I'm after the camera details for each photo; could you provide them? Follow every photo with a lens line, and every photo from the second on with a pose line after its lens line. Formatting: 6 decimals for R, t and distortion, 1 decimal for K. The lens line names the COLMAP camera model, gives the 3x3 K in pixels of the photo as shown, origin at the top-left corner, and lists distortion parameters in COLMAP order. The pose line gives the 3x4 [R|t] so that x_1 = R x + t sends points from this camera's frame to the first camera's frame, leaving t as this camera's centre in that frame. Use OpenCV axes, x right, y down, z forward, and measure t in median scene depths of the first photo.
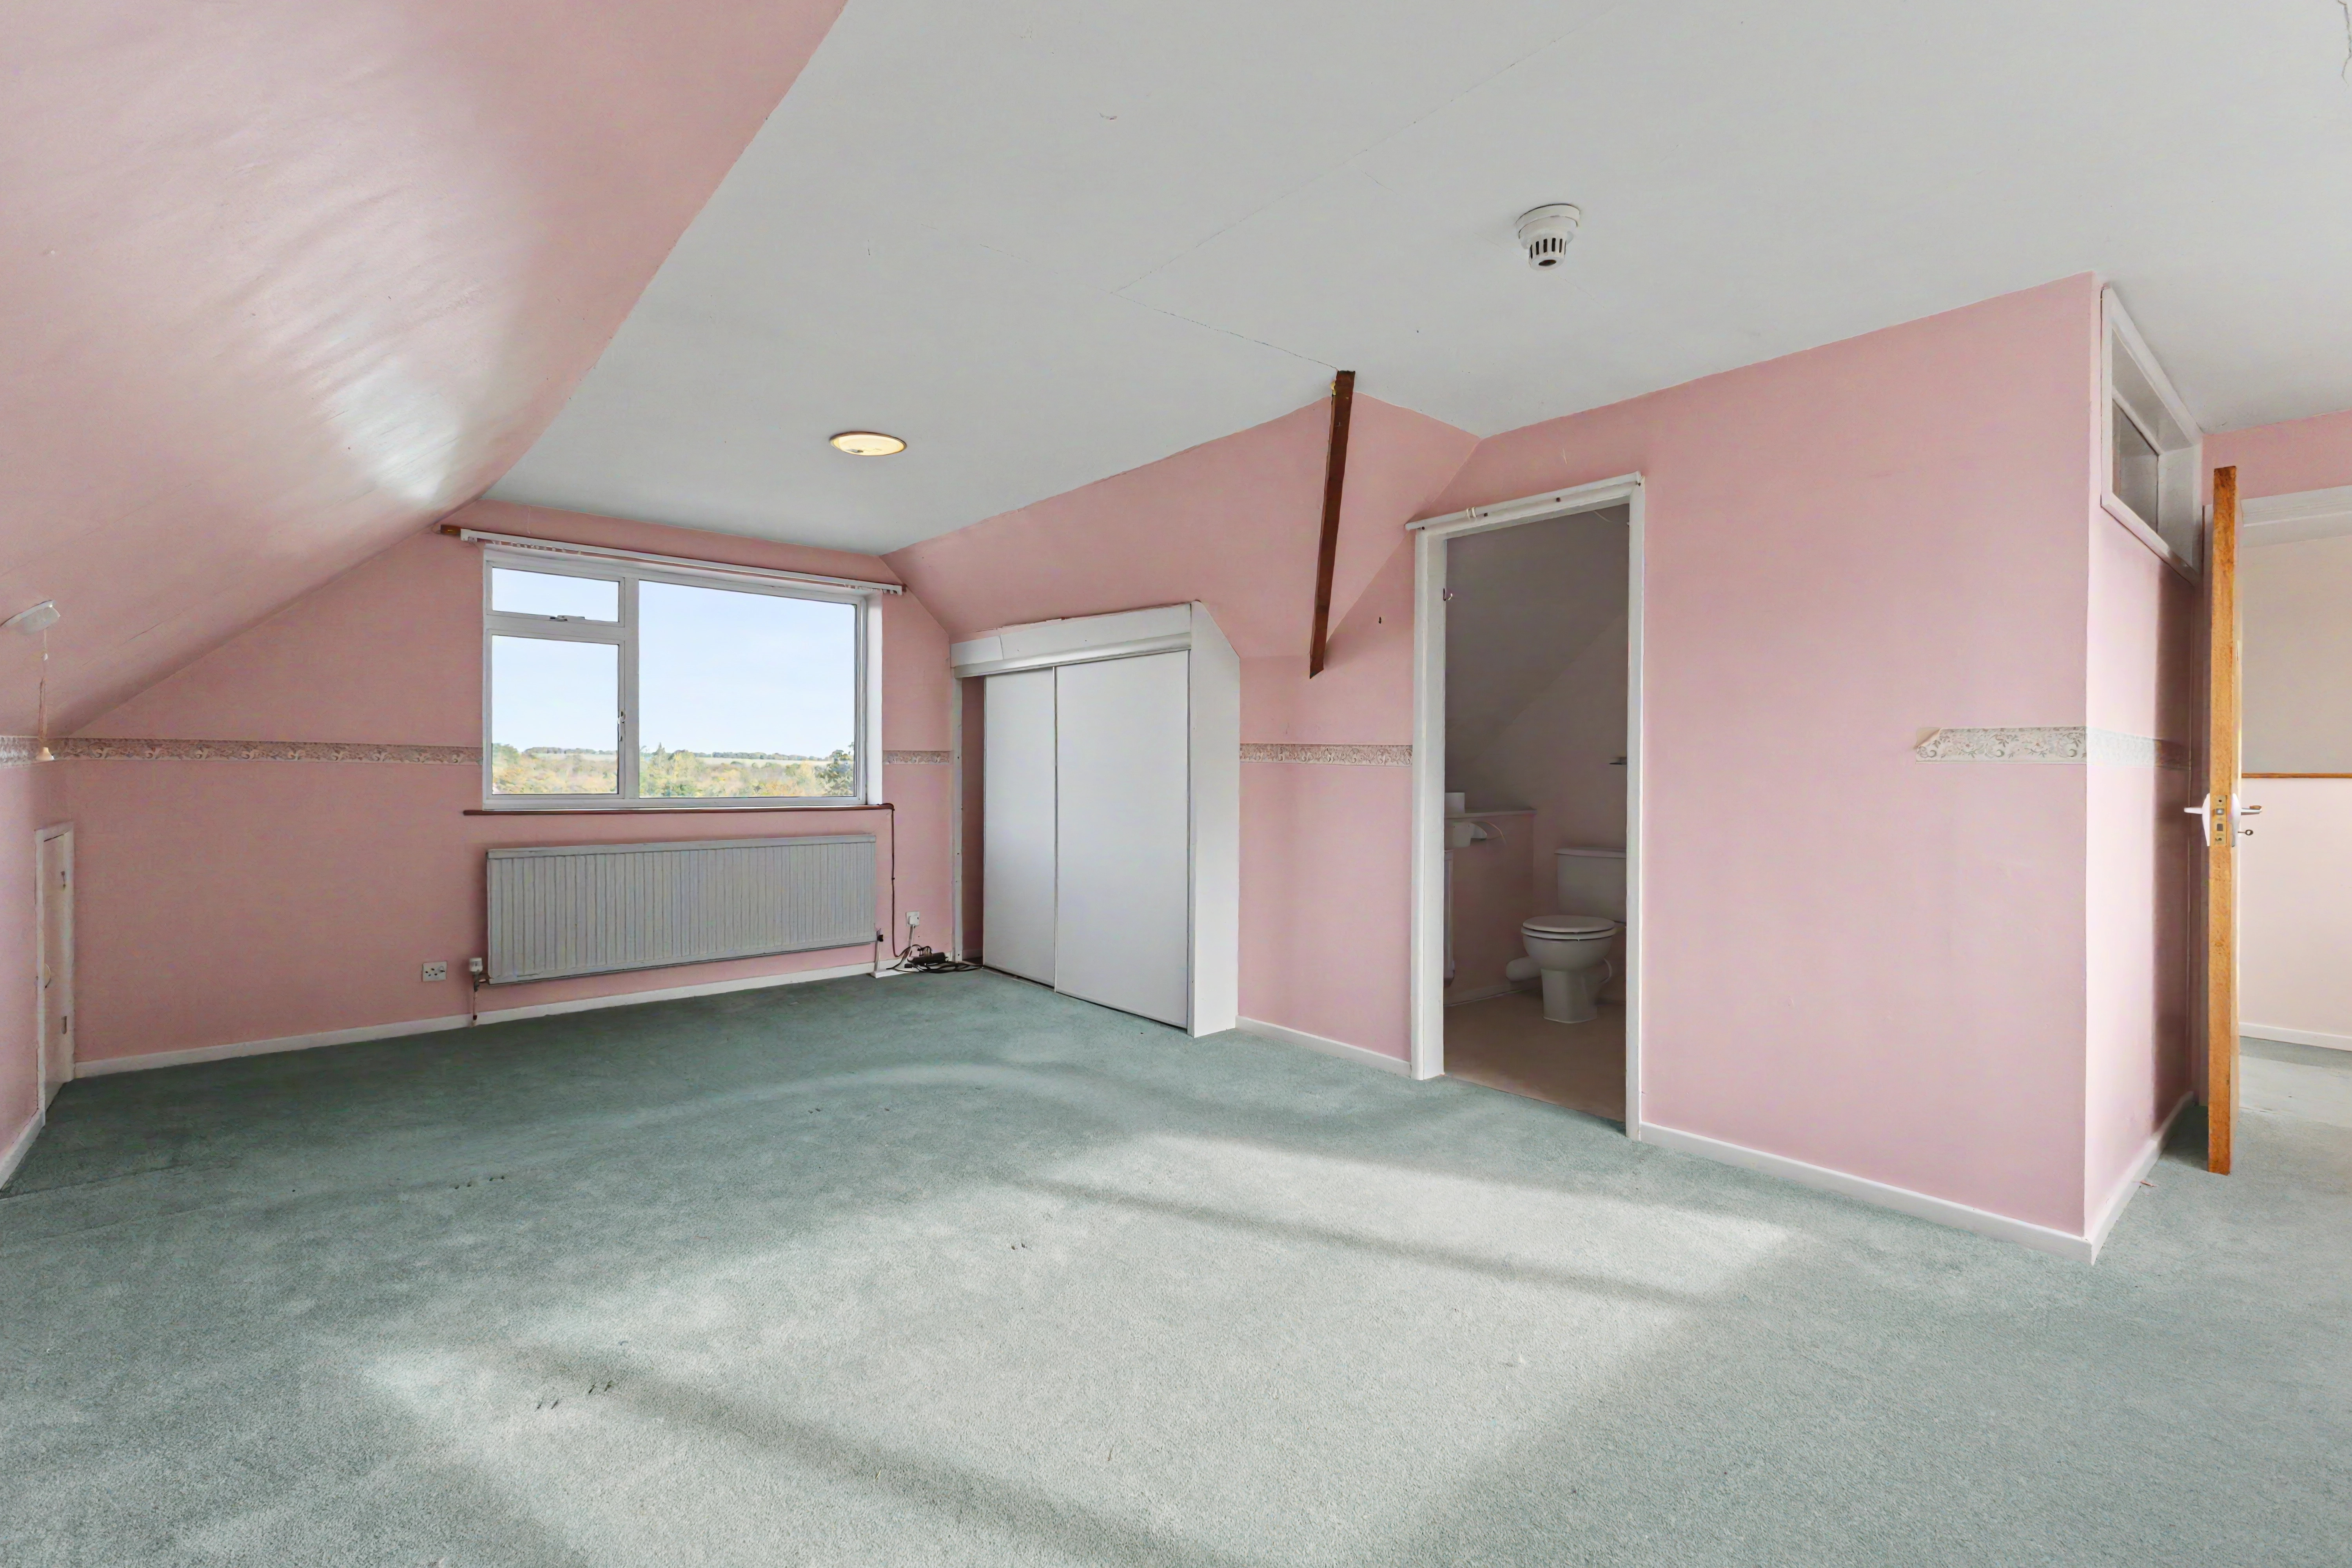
lens RADIAL K [[1045.9, 0, 1179.4], [0, 1045.9, 783.1], [0, 0, 1]] dist [0.002848, 0.000330]
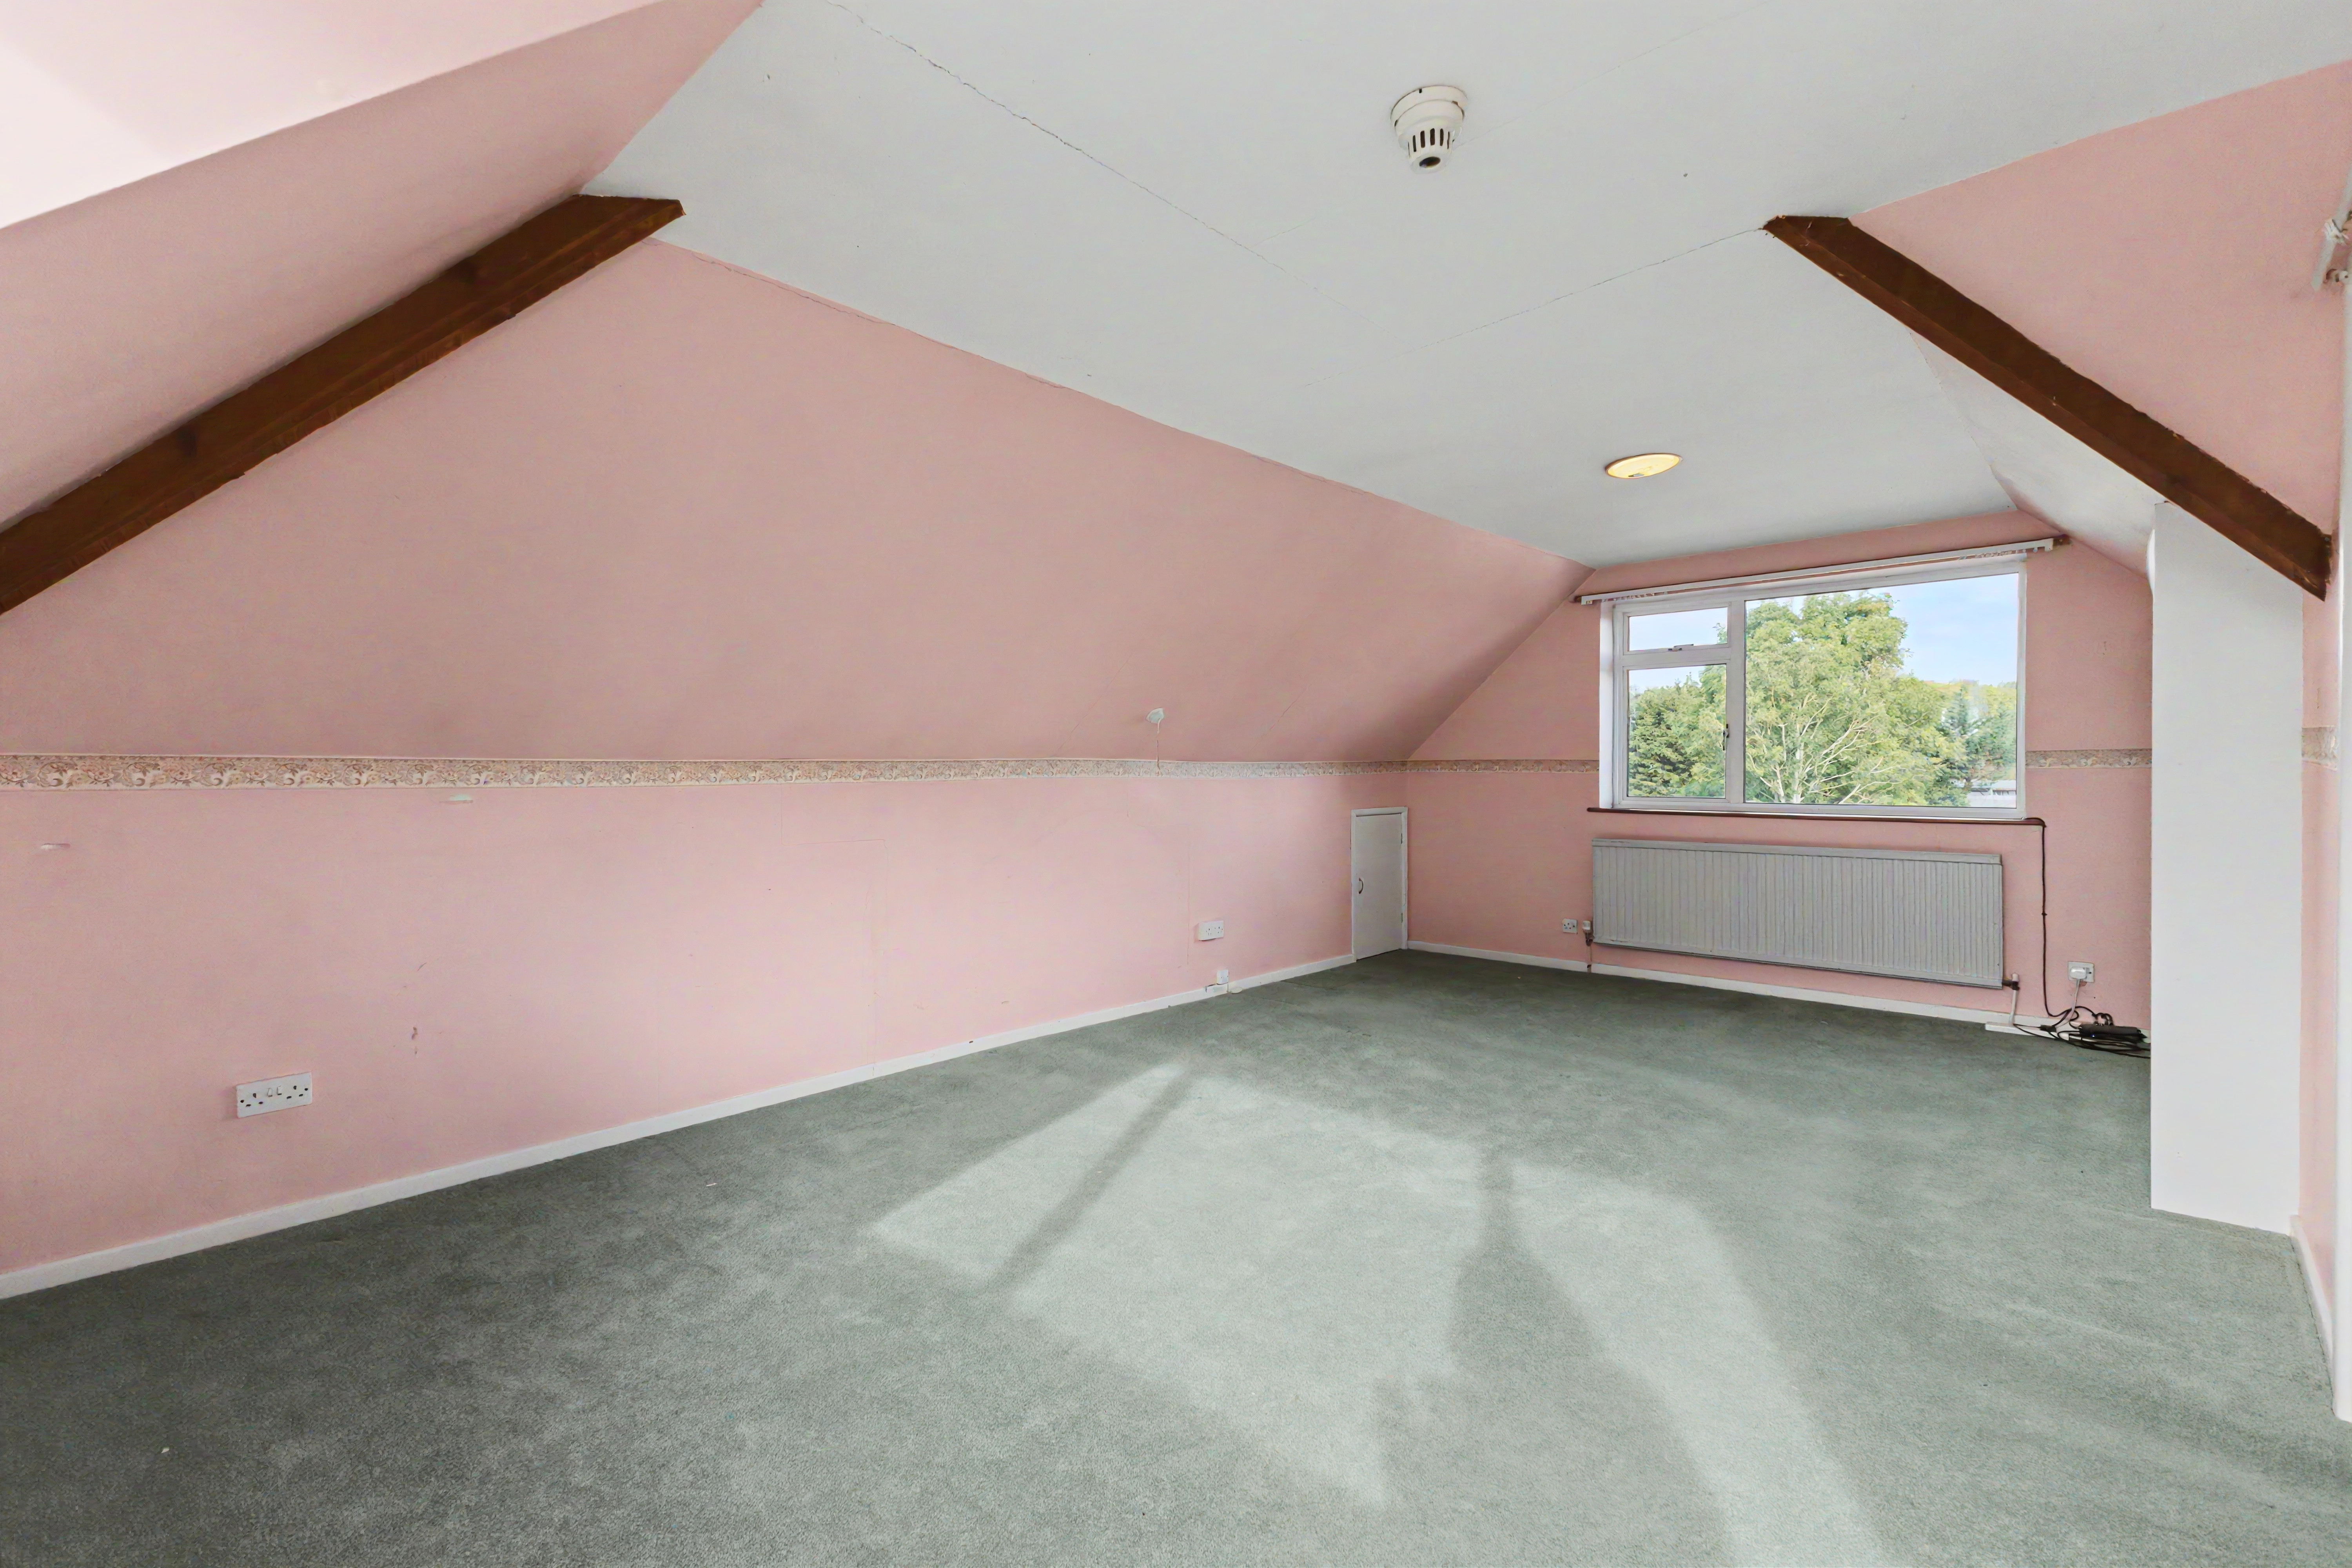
lens RADIAL K [[1029.2, 0, 1184.2], [0, 1029.2, 776.4], [0, 0, 1]] dist [0.015142, -0.000170]
pose [[0.104204, -0.003305, -0.994550, 0.678354], [-0.008489, 0.999955, -0.004212, -0.004768], [0.994520, 0.008882, 0.104171, 0.434554]]
